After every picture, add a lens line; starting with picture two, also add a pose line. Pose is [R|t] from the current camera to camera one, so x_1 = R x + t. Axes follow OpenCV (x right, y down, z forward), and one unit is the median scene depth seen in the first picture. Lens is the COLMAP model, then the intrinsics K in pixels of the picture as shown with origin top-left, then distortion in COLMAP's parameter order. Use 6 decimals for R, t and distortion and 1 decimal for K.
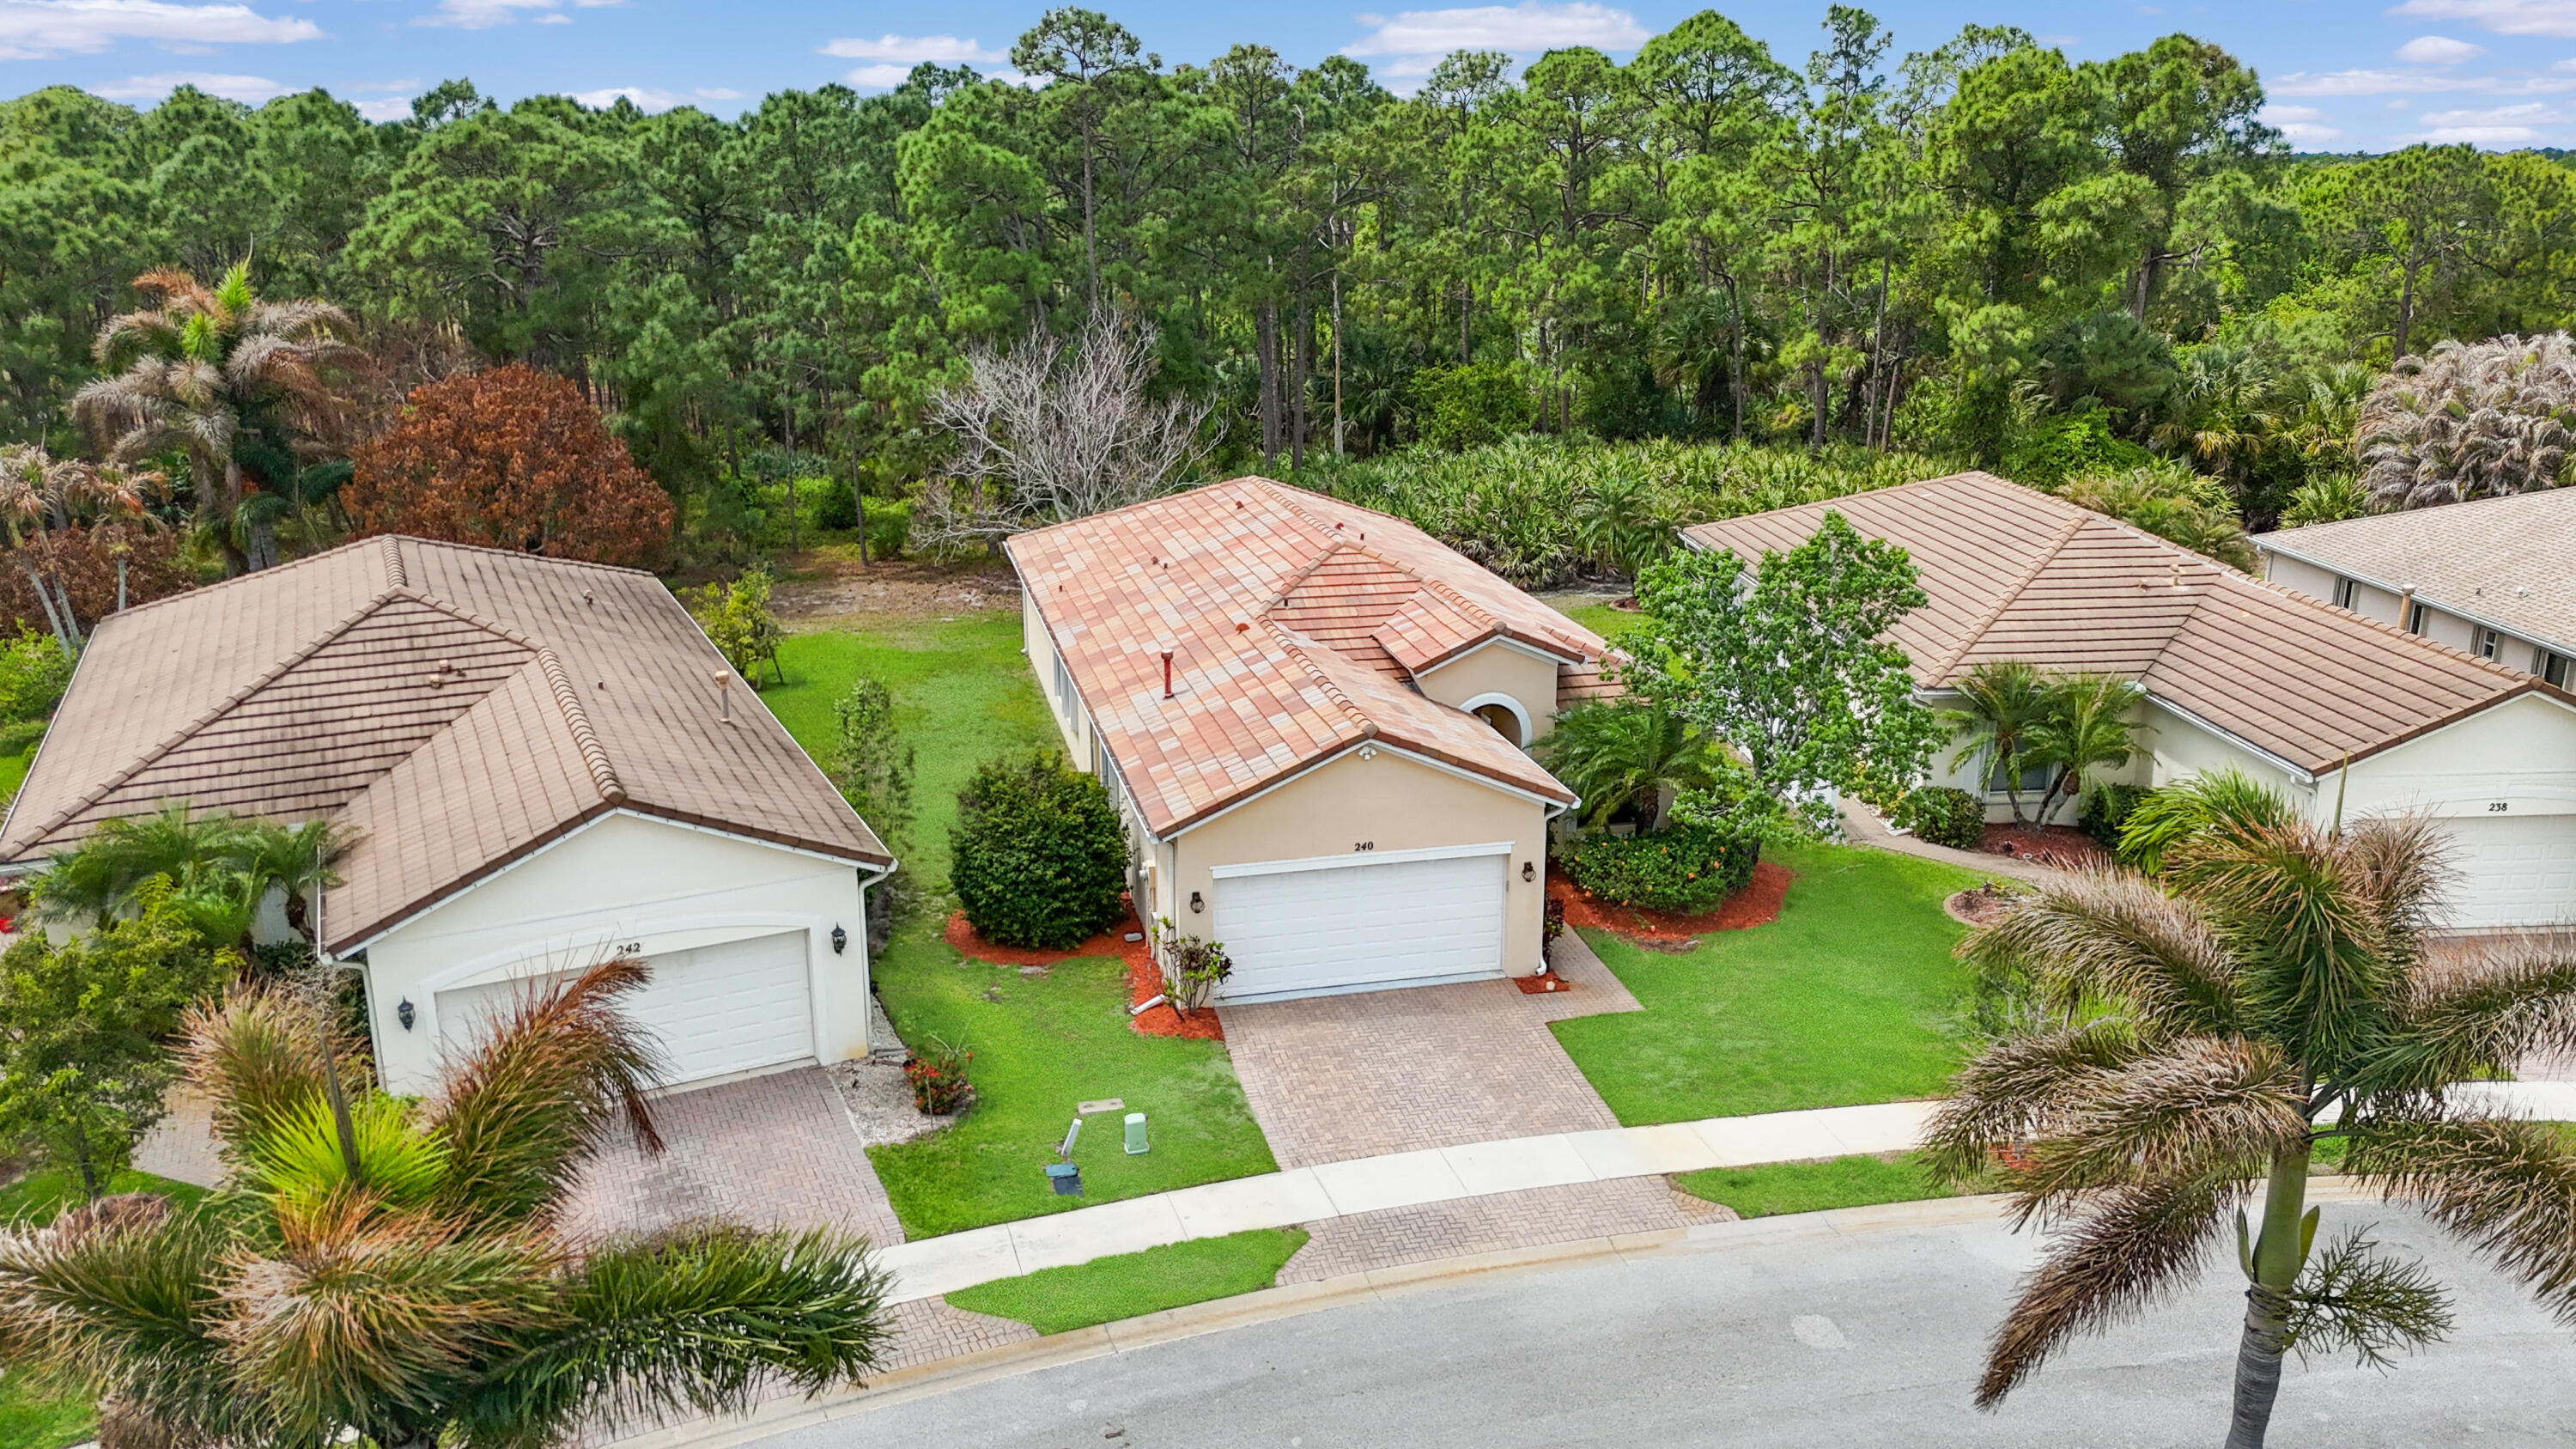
lens RADIAL K [[1893.4, 0, 1288.0], [0, 1893.4, 724.5], [0, 0, 1]] dist [0.073938, -0.069750]
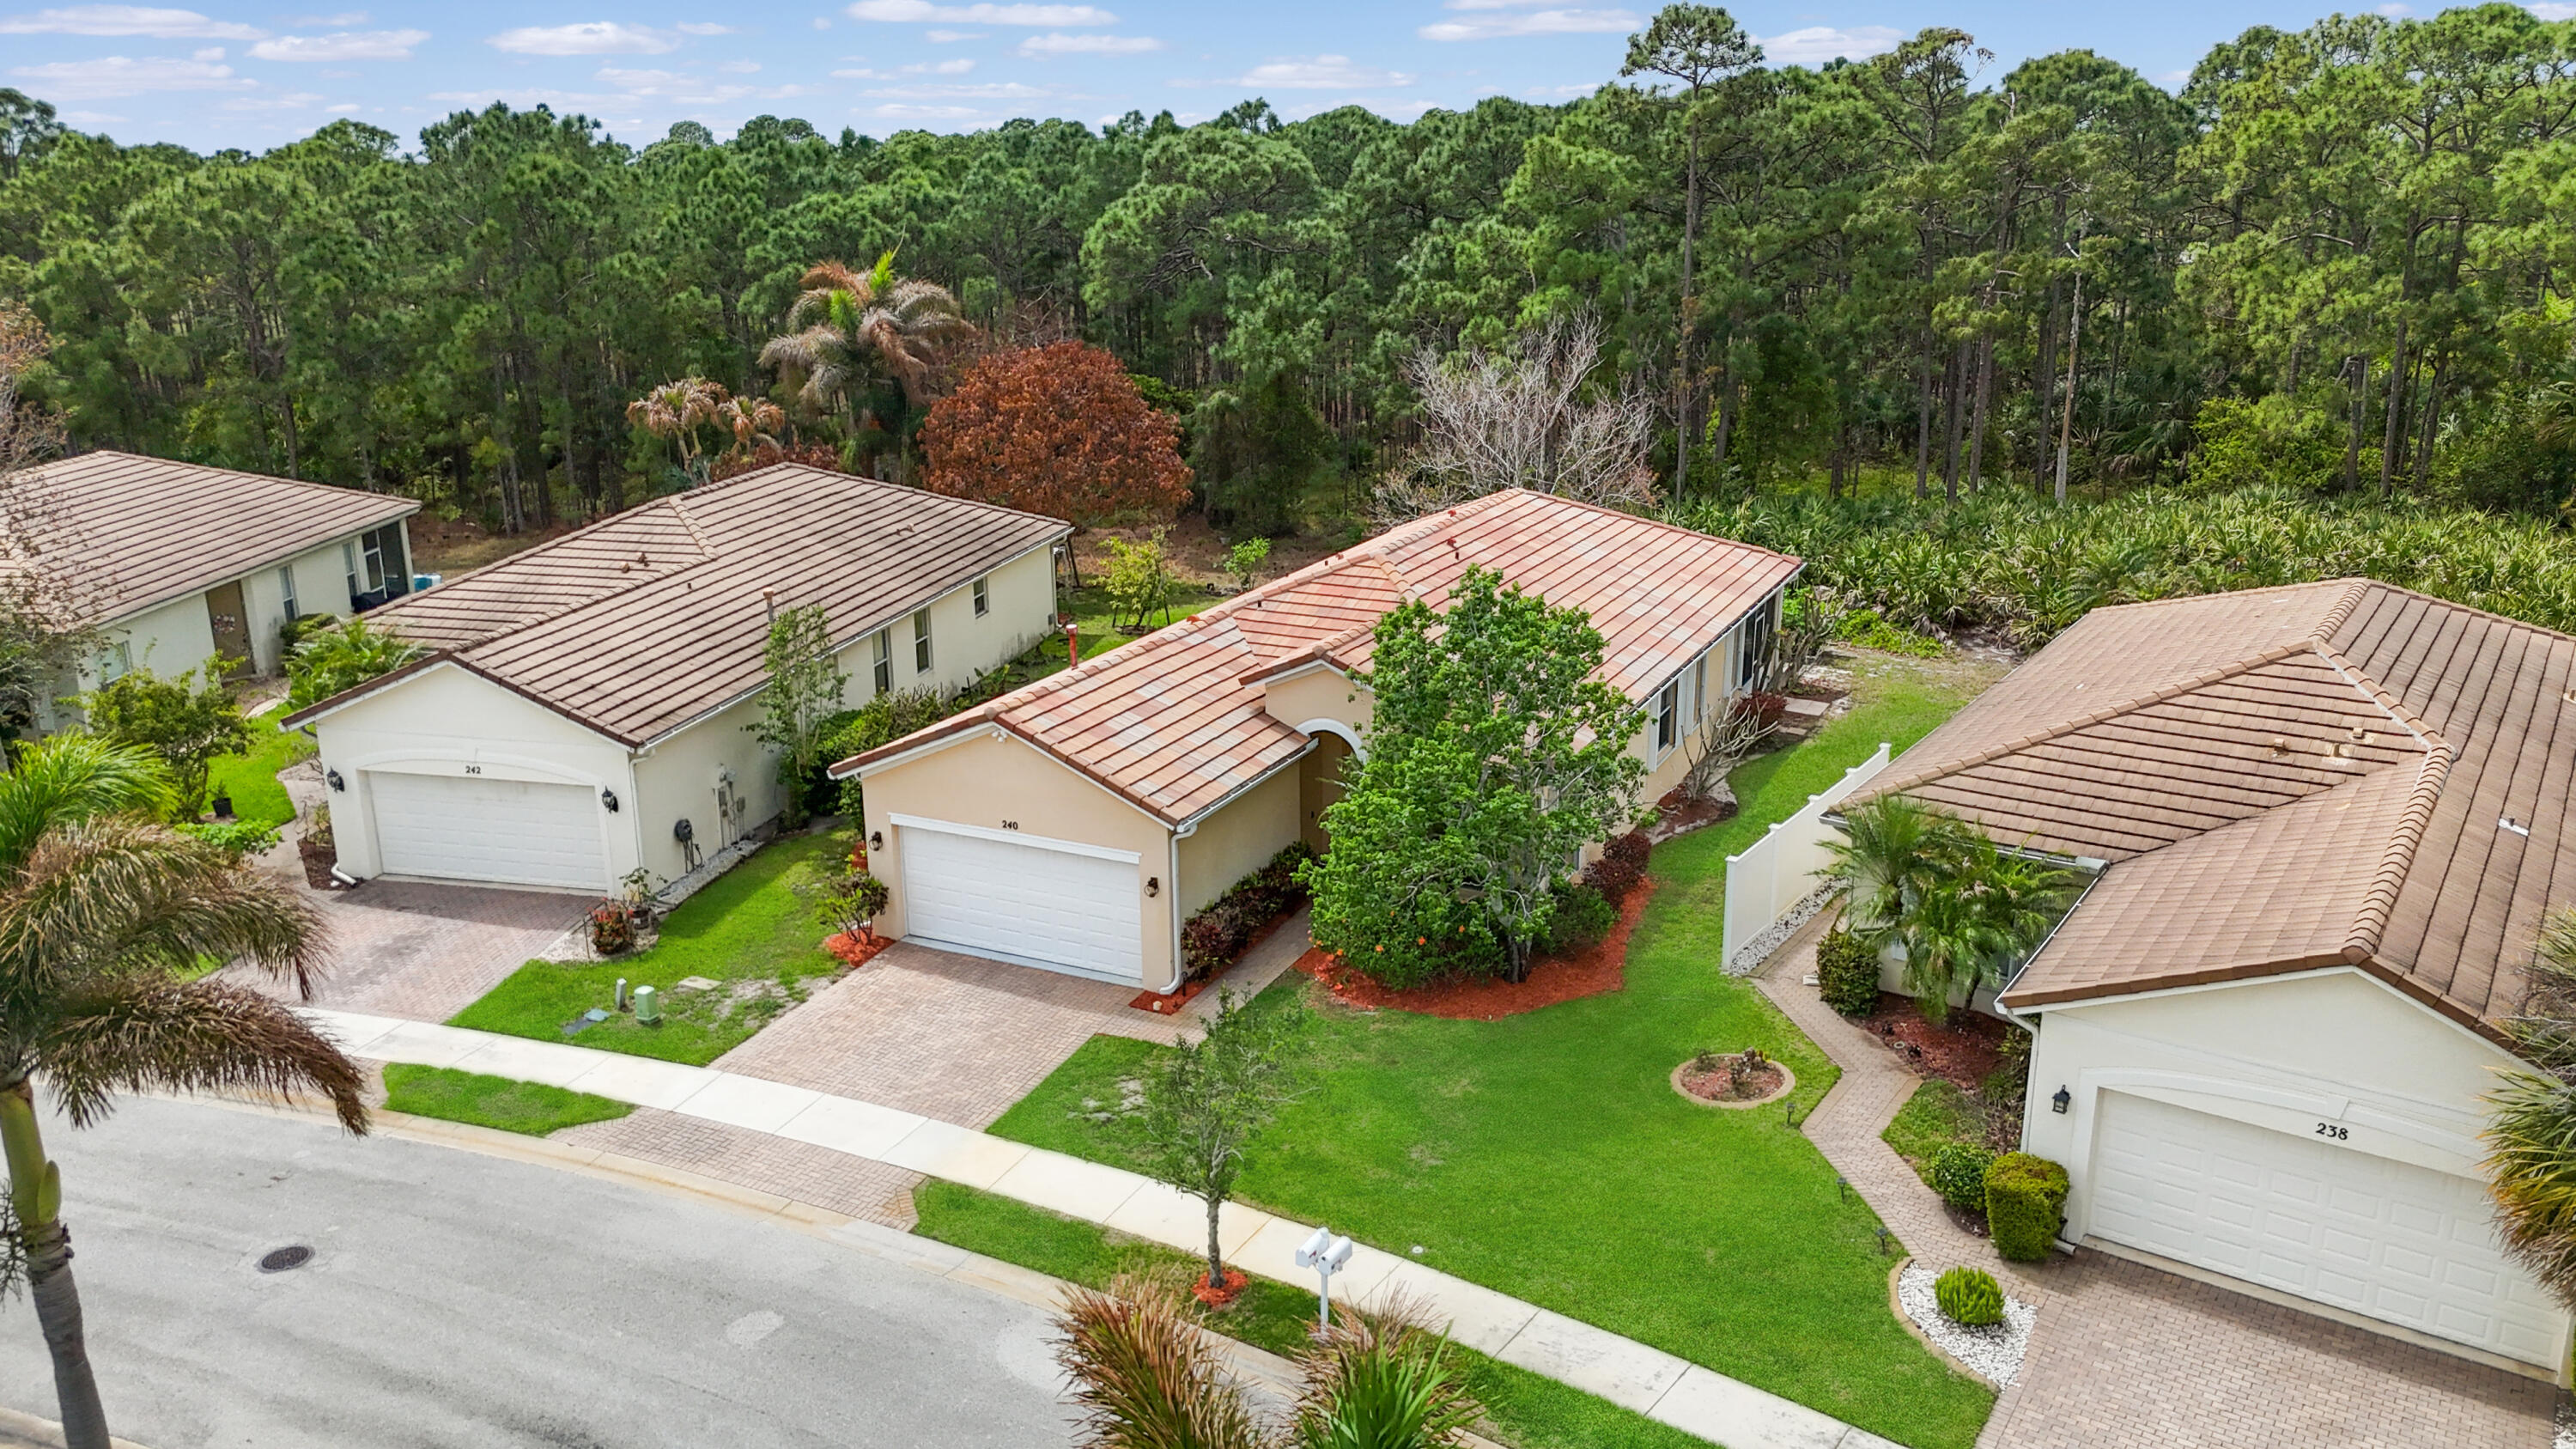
lens RADIAL K [[1893.4, 0, 1288.0], [0, 1893.4, 724.5], [0, 0, 1]] dist [0.073938, -0.069750]
pose [[0.764981, 0.172396, -0.620552, 0.789644], [-0.169572, 0.983427, 0.064168, -0.083089], [0.621329, 0.056141, 0.781536, 0.264695]]
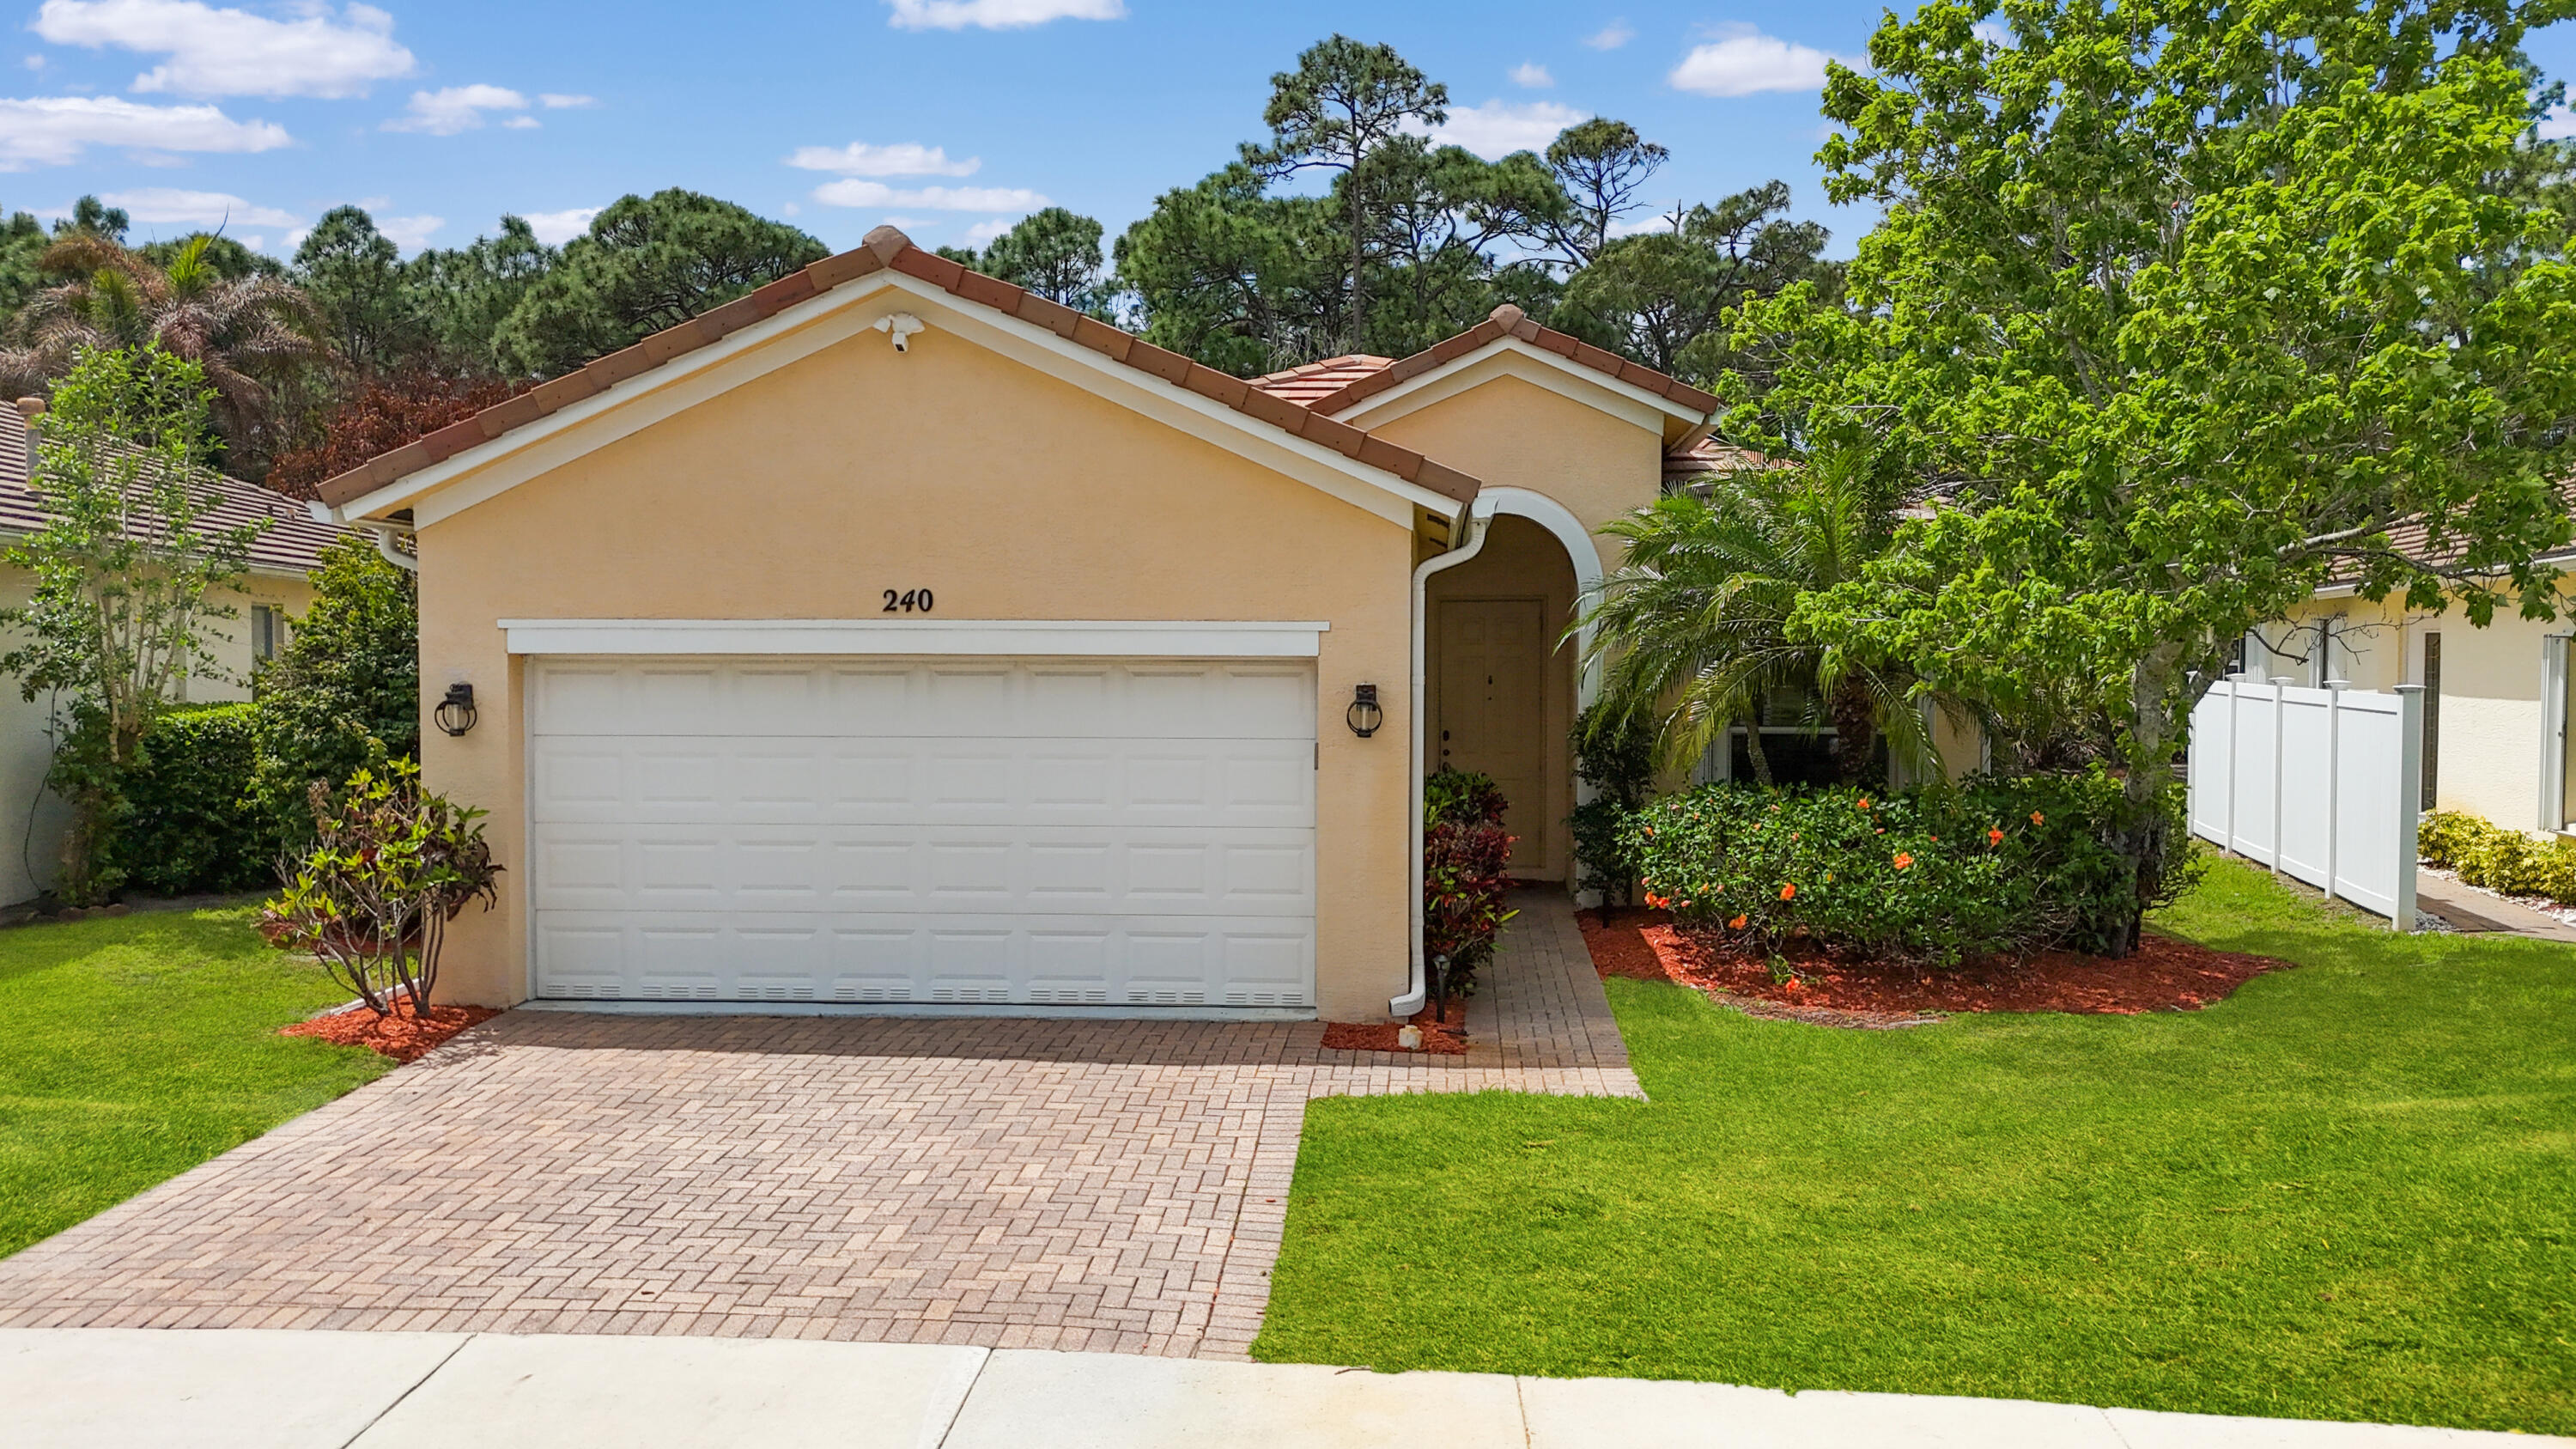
lens RADIAL K [[1893.4, 0, 1288.0], [0, 1893.4, 724.5], [0, 0, 1]] dist [0.073938, -0.069750]
pose [[0.948808, 0.011088, -0.315659, 0.228977], [-0.088782, 0.968453, -0.232843, 0.167434], [0.303119, 0.248948, 0.919861, 0.667661]]
